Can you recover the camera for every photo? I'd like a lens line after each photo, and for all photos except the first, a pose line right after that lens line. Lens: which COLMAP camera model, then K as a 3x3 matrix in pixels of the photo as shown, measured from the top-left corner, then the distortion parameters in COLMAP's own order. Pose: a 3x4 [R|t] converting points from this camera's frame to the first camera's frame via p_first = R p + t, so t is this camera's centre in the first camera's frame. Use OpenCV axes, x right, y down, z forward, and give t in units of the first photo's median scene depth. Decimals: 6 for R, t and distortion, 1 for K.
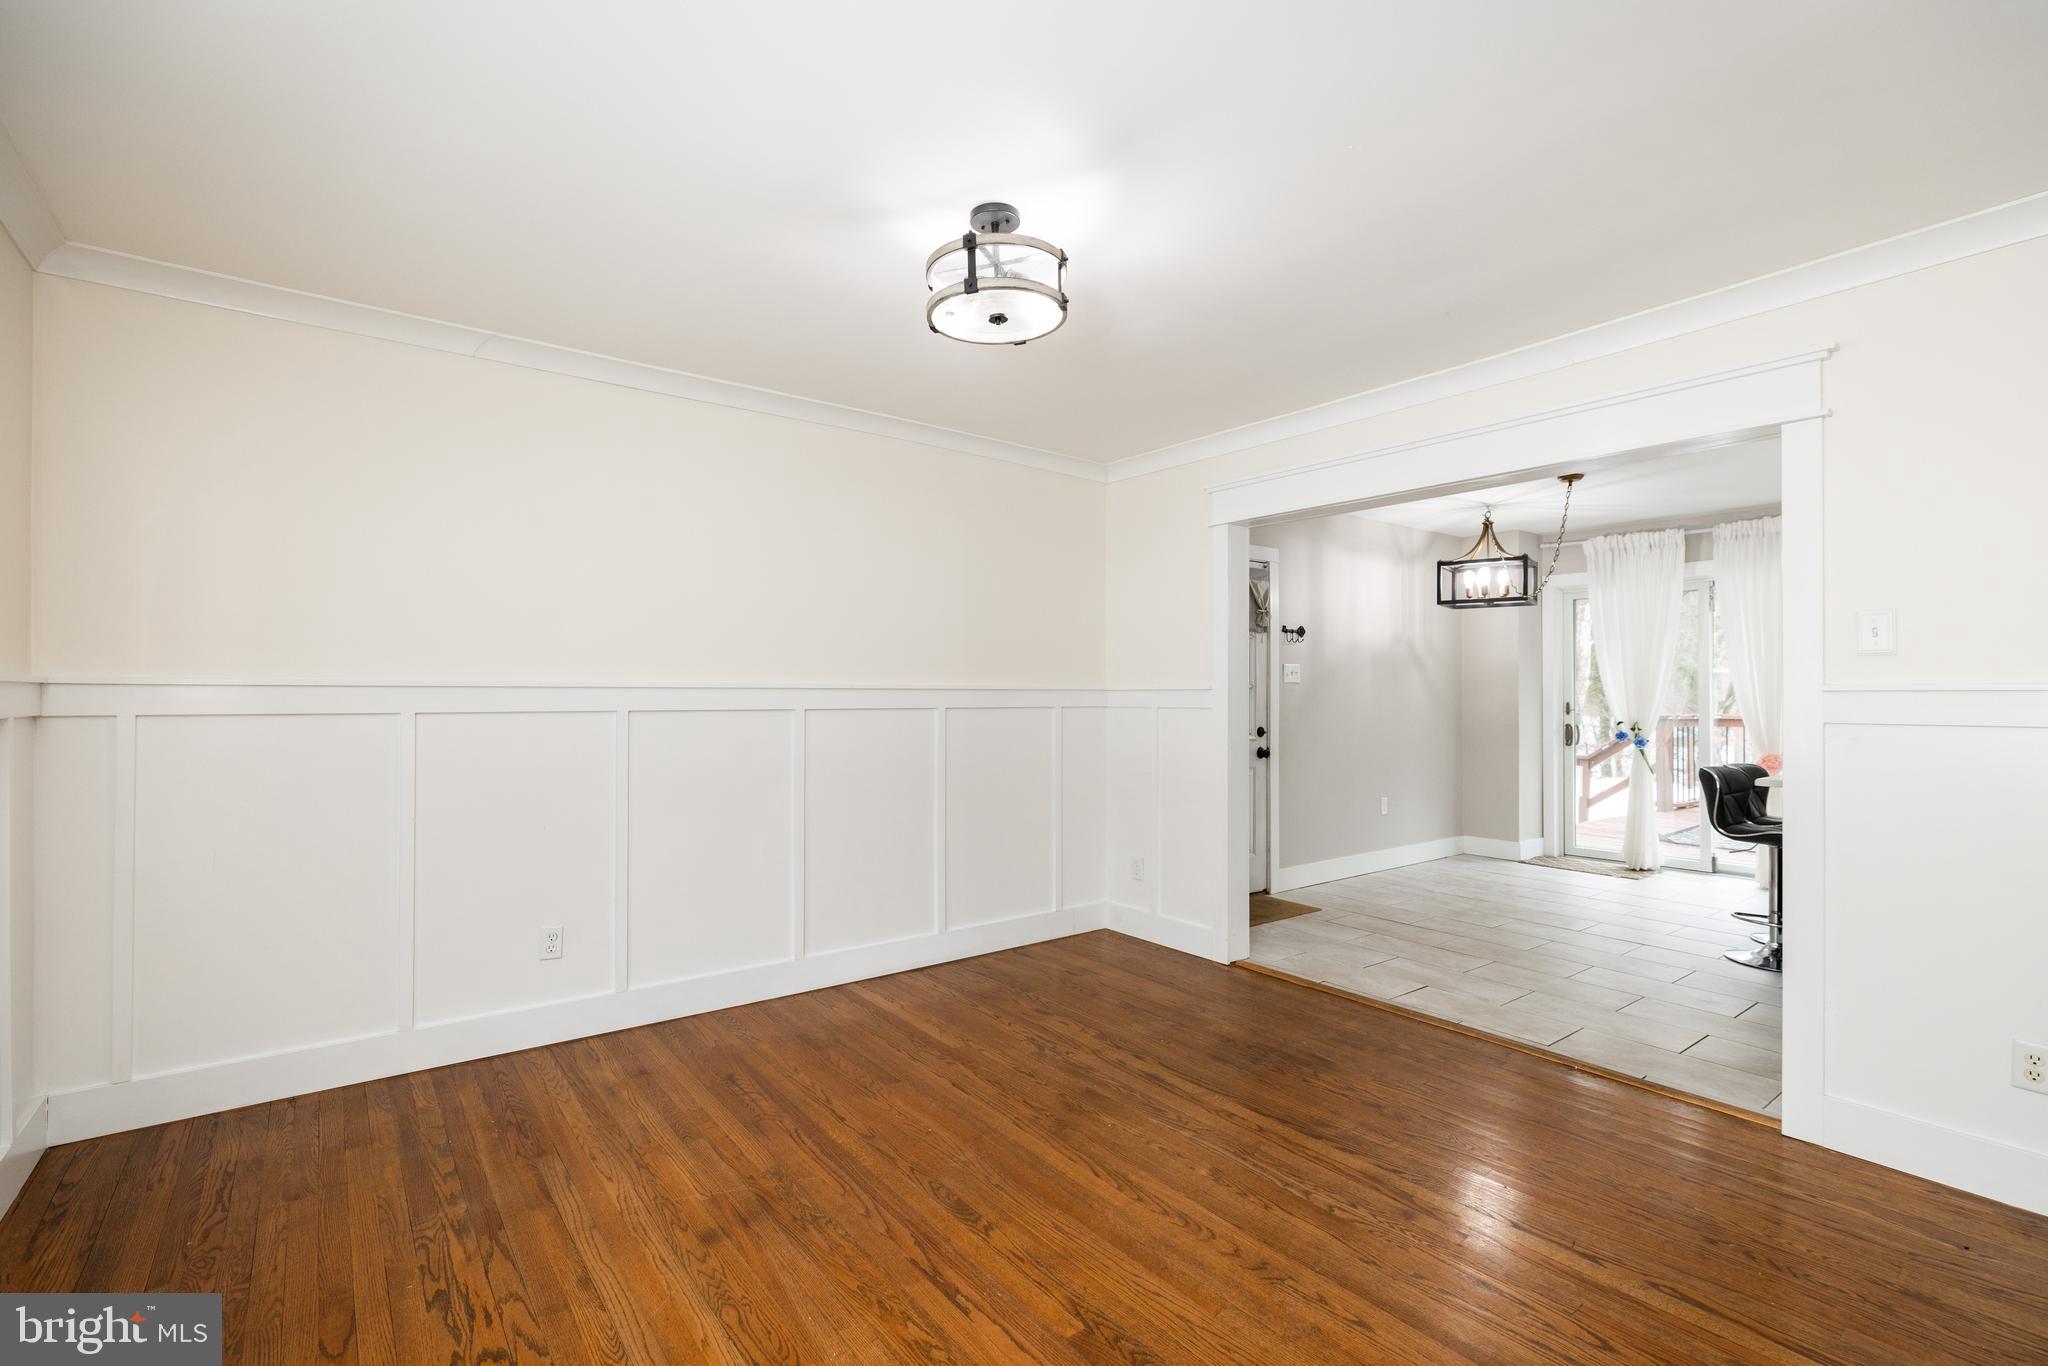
lens RADIAL K [[942.8, 0, 976.8], [0, 942.8, 686.9], [0, 0, 1]] dist [-0.000110, -0.000356]
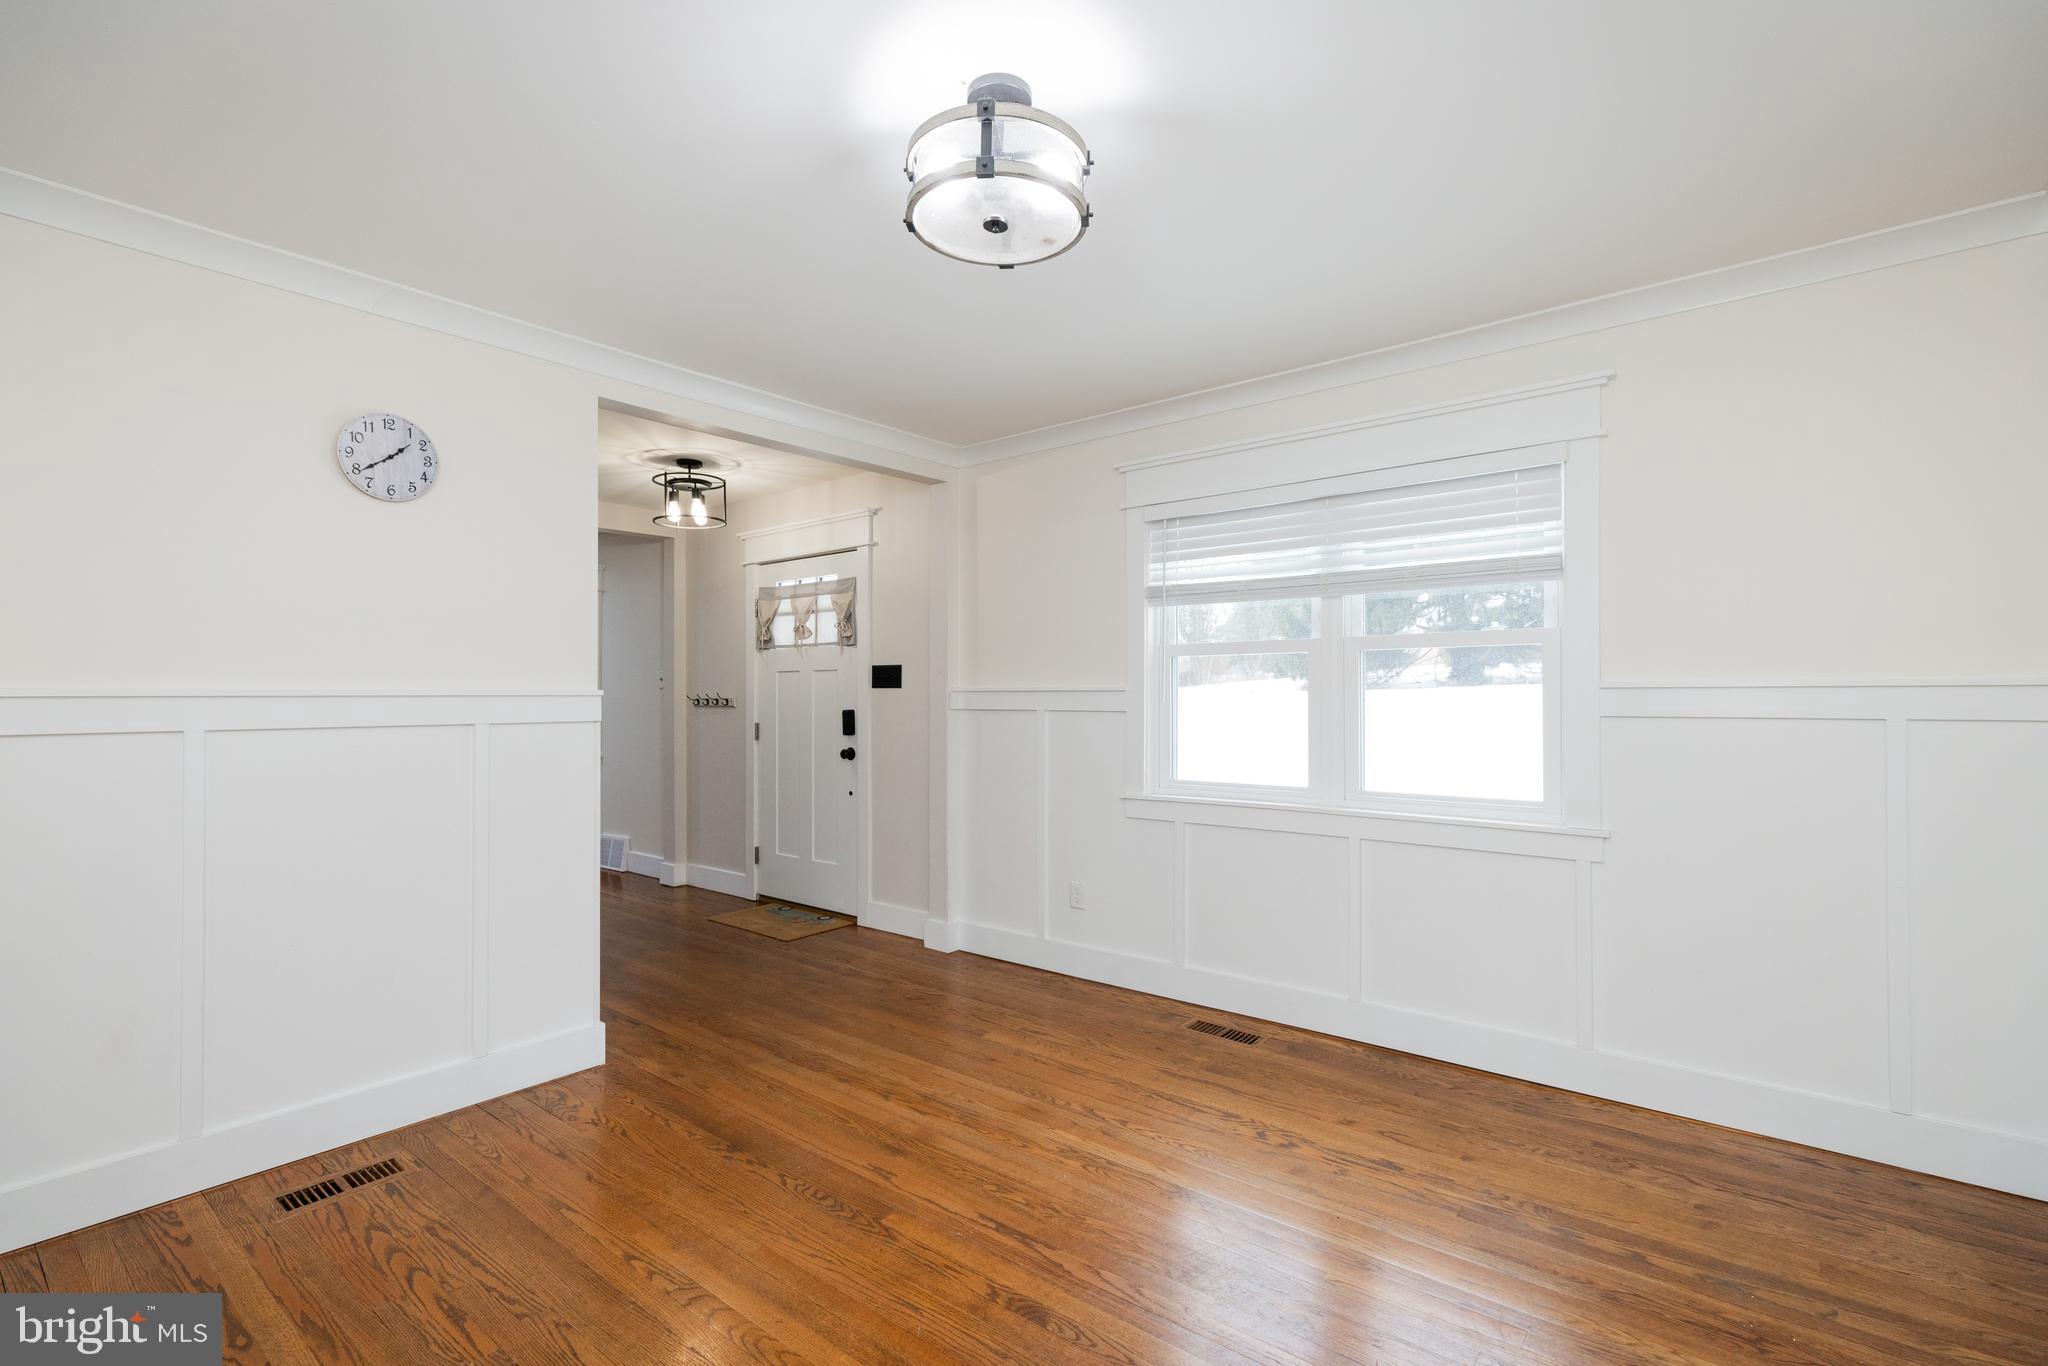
lens RADIAL K [[907.4, 0, 1017.4], [0, 907.4, 671.3], [0, 0, 1]] dist [-0.000195, -0.000167]
pose [[-0.959017, -0.001314, -0.283344, 0.192494], [0.006608, 0.999614, -0.027002, 0.010008], [0.283270, -0.027767, -0.958638, 1.521424]]
